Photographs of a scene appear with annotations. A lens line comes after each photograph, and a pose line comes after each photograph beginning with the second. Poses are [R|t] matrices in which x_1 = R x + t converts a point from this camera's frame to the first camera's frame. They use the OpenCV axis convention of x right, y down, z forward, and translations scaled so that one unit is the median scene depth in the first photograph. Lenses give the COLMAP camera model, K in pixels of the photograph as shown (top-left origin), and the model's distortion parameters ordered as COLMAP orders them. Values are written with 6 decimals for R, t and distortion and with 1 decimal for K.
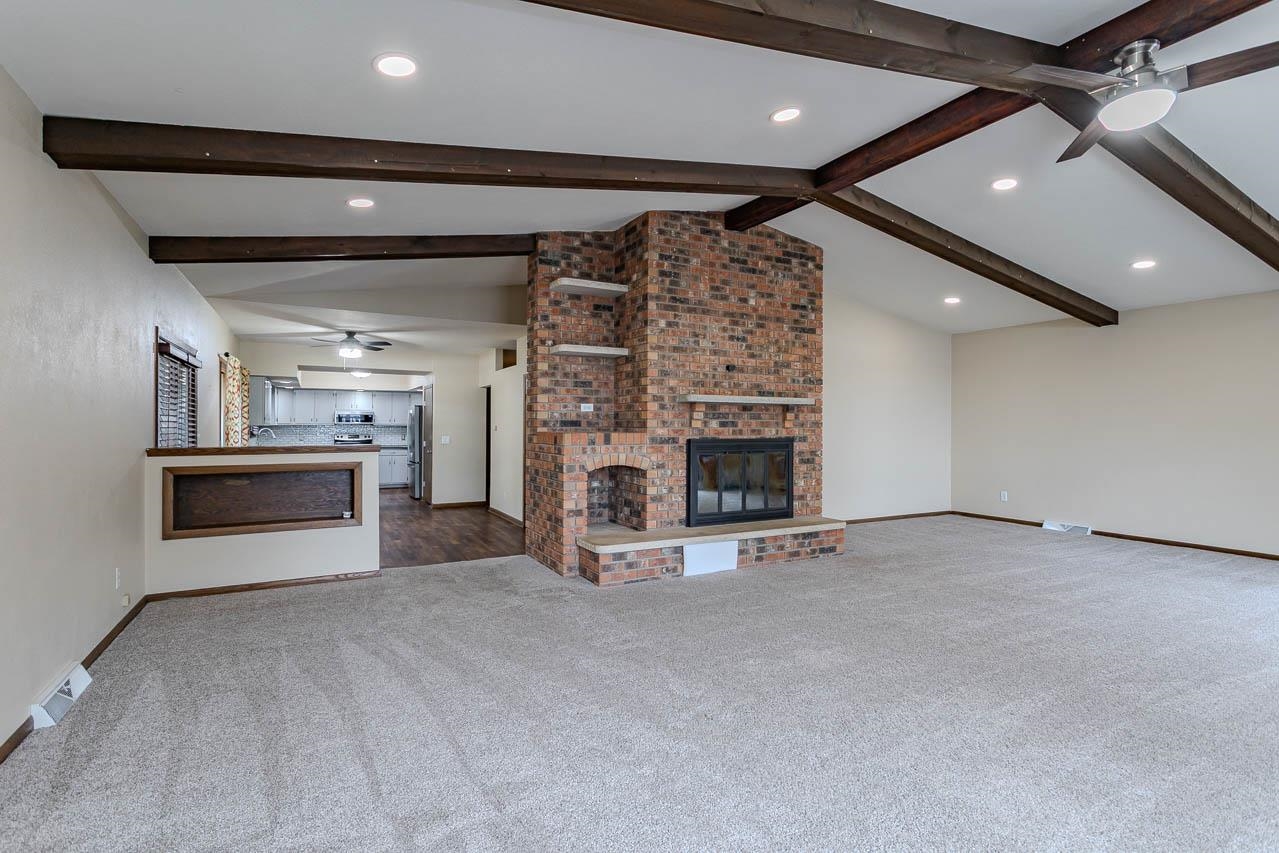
lens RADIAL K [[610.3, 0, 646.5], [0, 610.3, 418.0], [0, 0, 1]] dist [-0.000023, 0.003415]
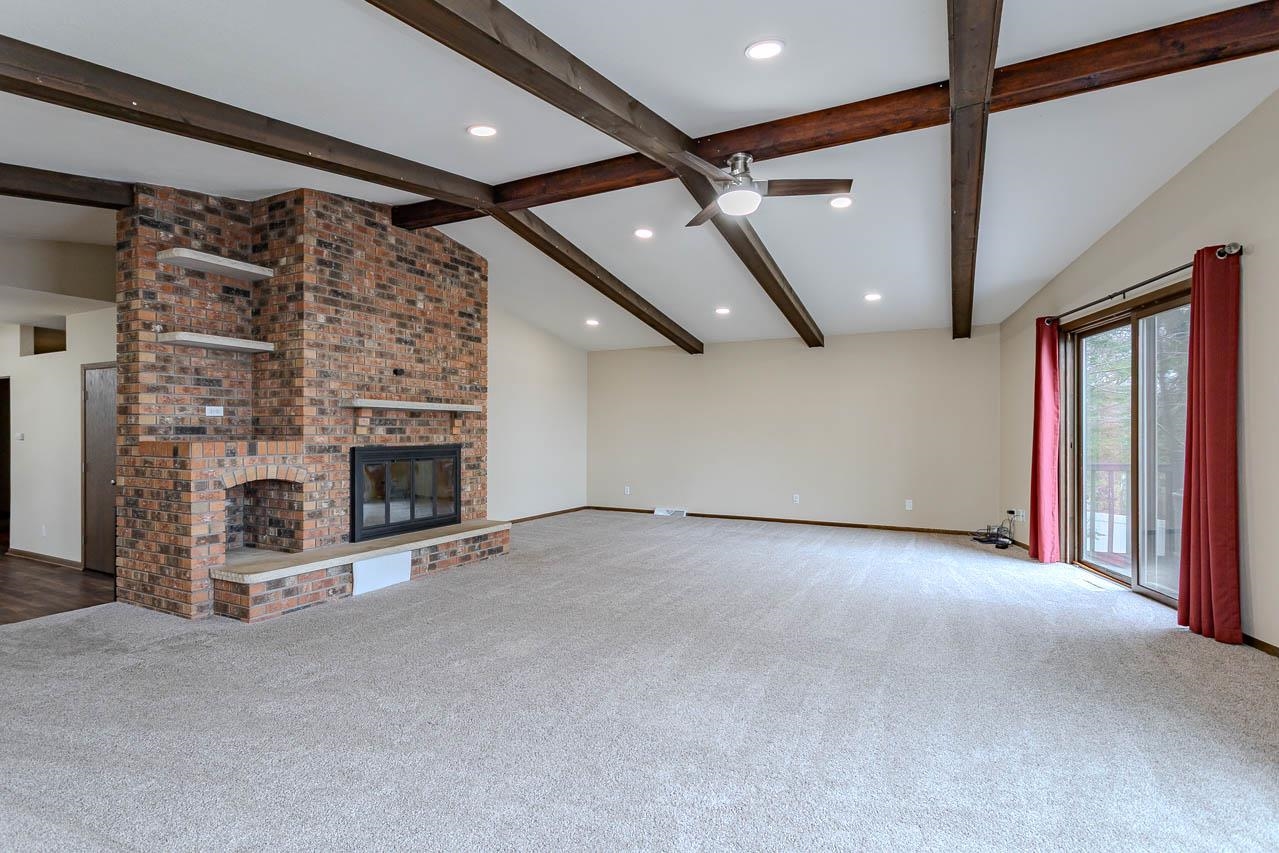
lens RADIAL K [[610.3, 0, 651.9], [0, 610.3, 433.2], [0, 0, 1]] dist [-0.000023, 0.003415]
pose [[0.819925, -0.004313, 0.572455, -0.087441], [-0.004662, 0.999888, 0.014210, -0.001658], [-0.572453, -0.014319, 0.819813, -0.011448]]
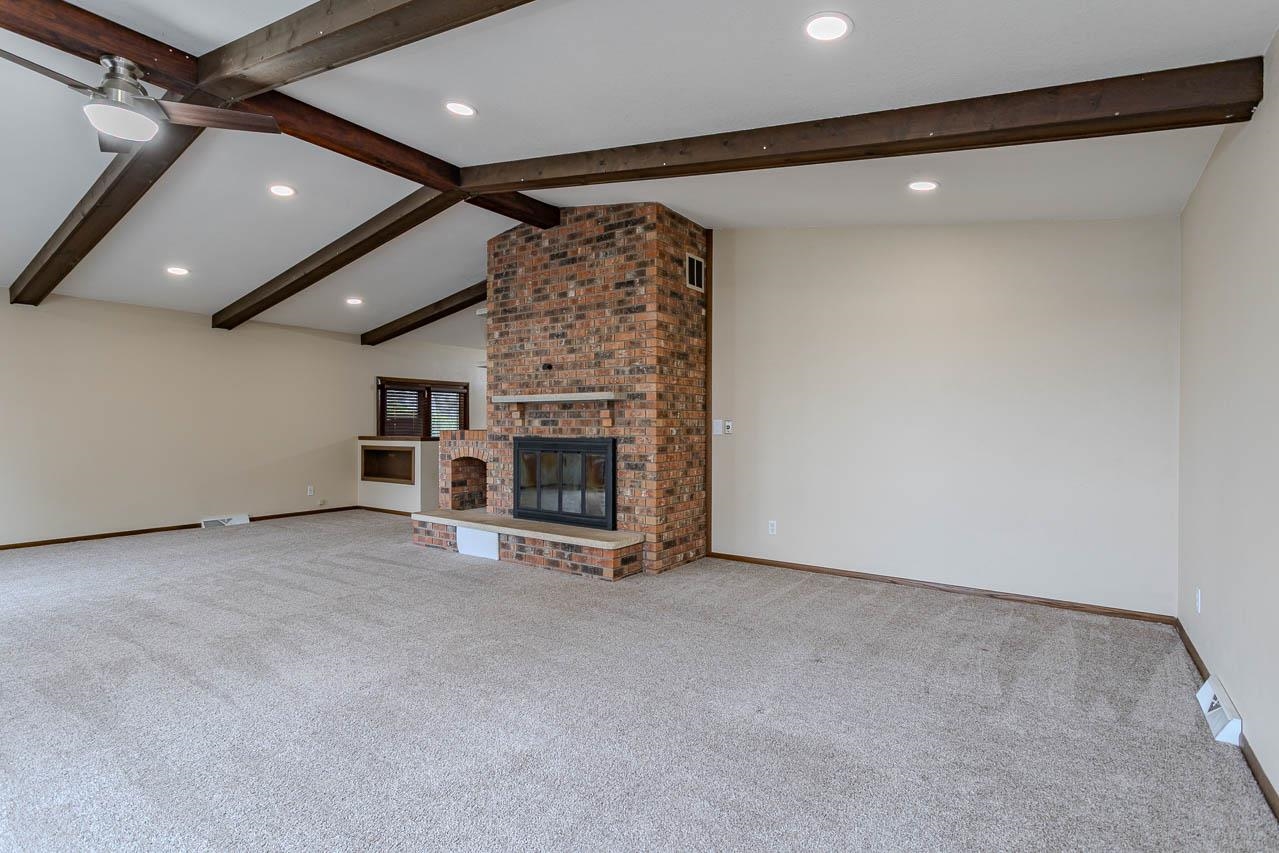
lens RADIAL K [[610.3, 0, 693.8], [0, 610.3, 433.0], [0, 0, 1]] dist [-0.000023, 0.003415]
pose [[0.459989, 0.001677, -0.887923, 1.177937], [0.002088, 0.999993, 0.002971, 0.025264], [0.887922, -0.003221, 0.459982, 0.781310]]
